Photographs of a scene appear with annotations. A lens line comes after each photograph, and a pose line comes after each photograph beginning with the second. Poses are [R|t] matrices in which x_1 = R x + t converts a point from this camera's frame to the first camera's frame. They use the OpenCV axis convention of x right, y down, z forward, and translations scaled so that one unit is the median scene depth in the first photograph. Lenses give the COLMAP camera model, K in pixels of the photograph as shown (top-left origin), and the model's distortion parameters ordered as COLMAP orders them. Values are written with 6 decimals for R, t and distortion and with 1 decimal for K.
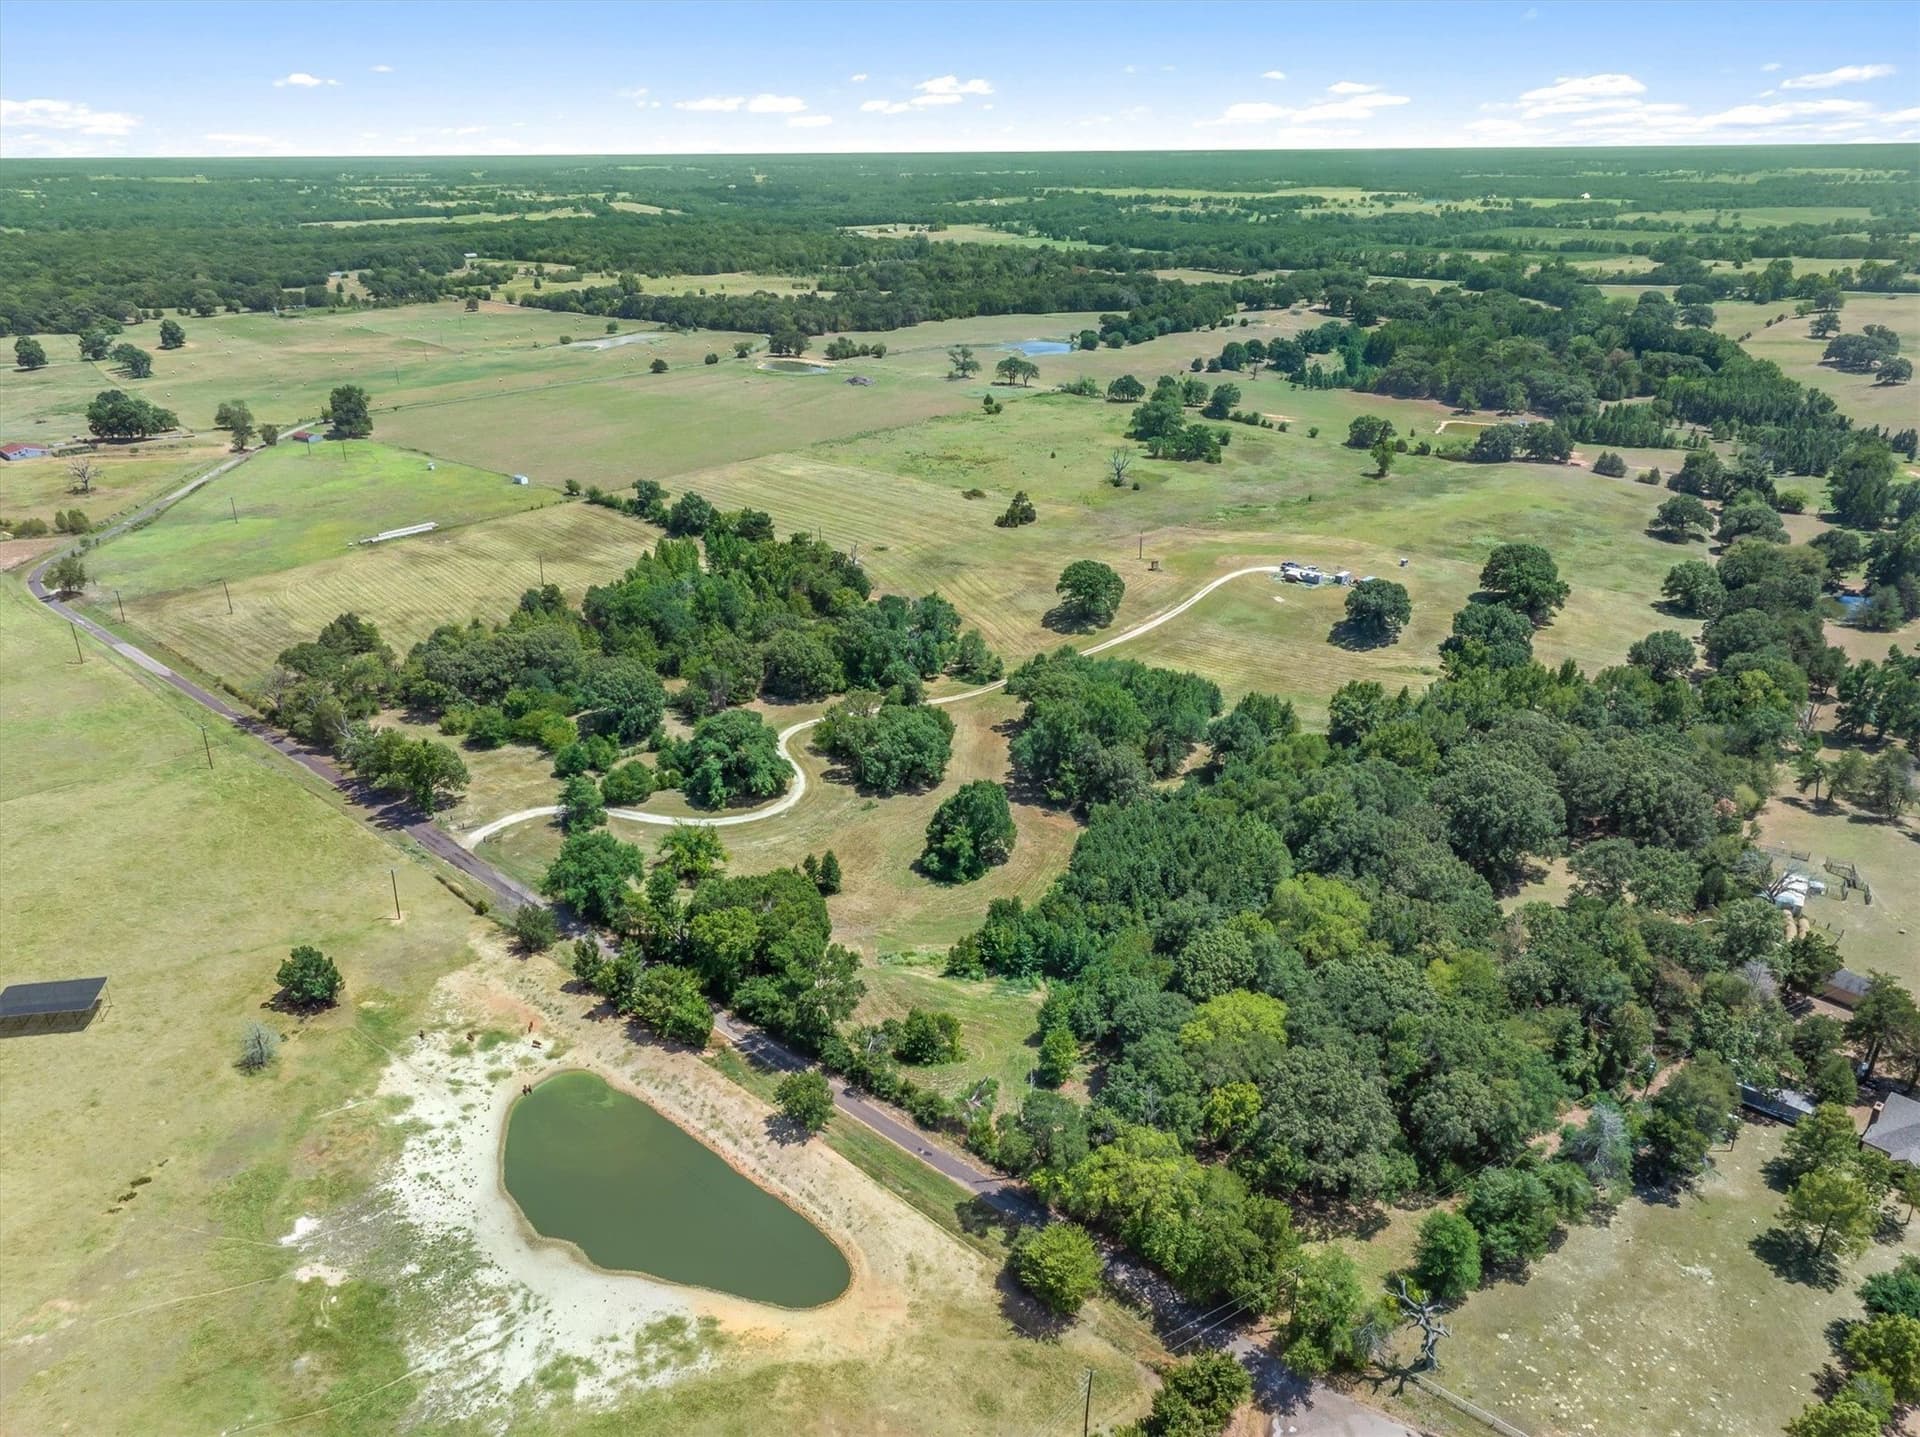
lens RADIAL K [[1368.0, 0, 960.0], [0, 1368.0, 718.5], [0, 0, 1]] dist [-0.028712, -0.004250]
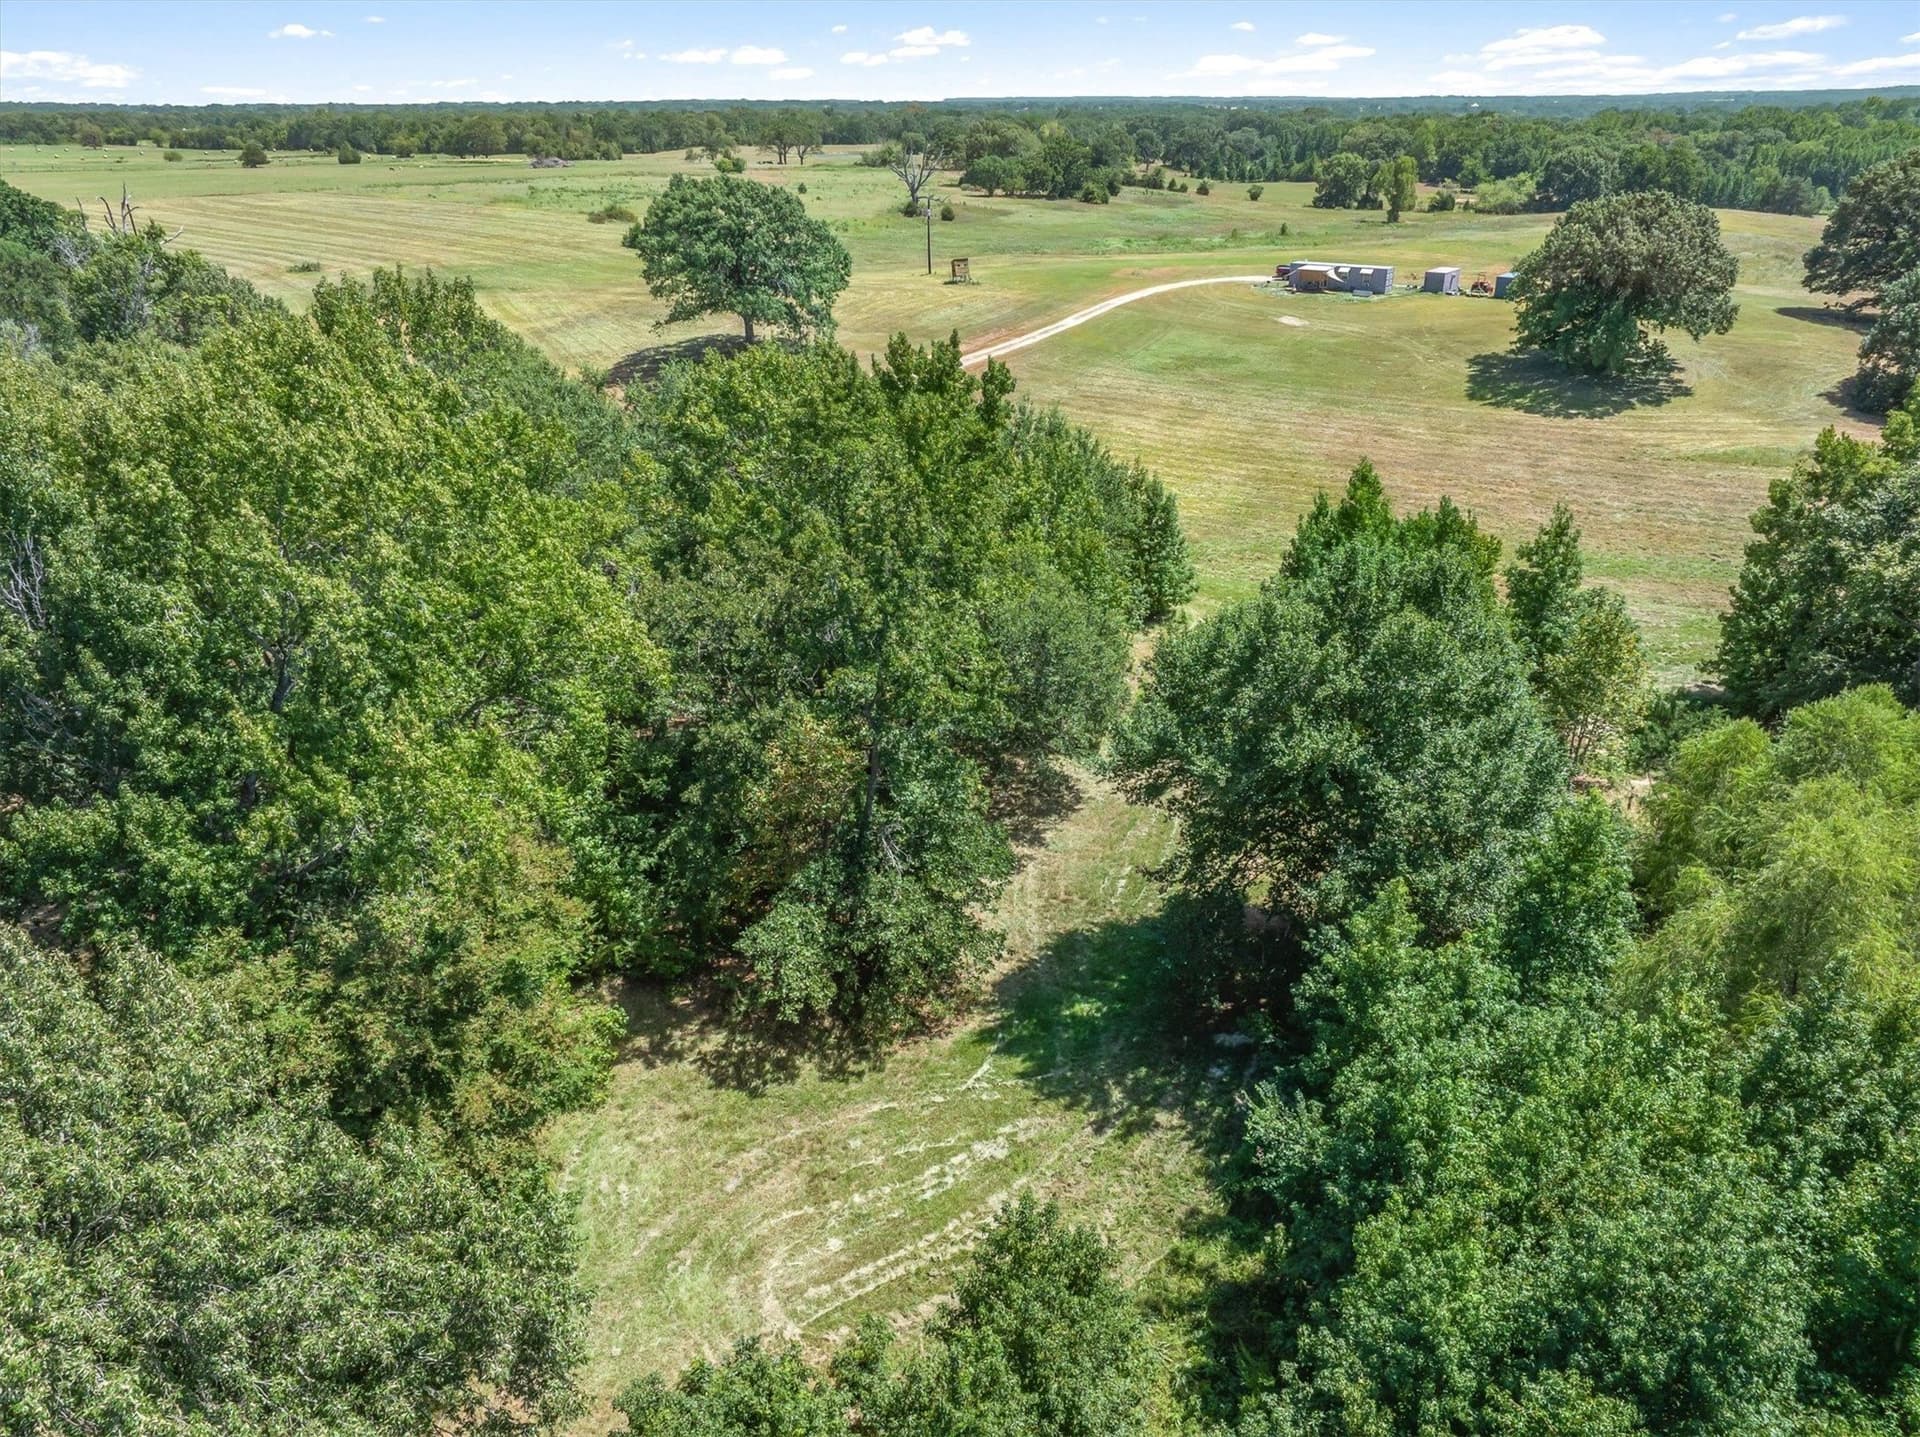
lens RADIAL K [[1368.0, 0, 960.0], [0, 1368.0, 718.5], [0, 0, 1]] dist [-0.028712, -0.004250]
pose [[0.995927, -0.033390, 0.083749, 0.122102], [0.031011, 0.999082, 0.029548, 0.005717], [-0.084659, -0.026830, 0.996049, 0.702977]]
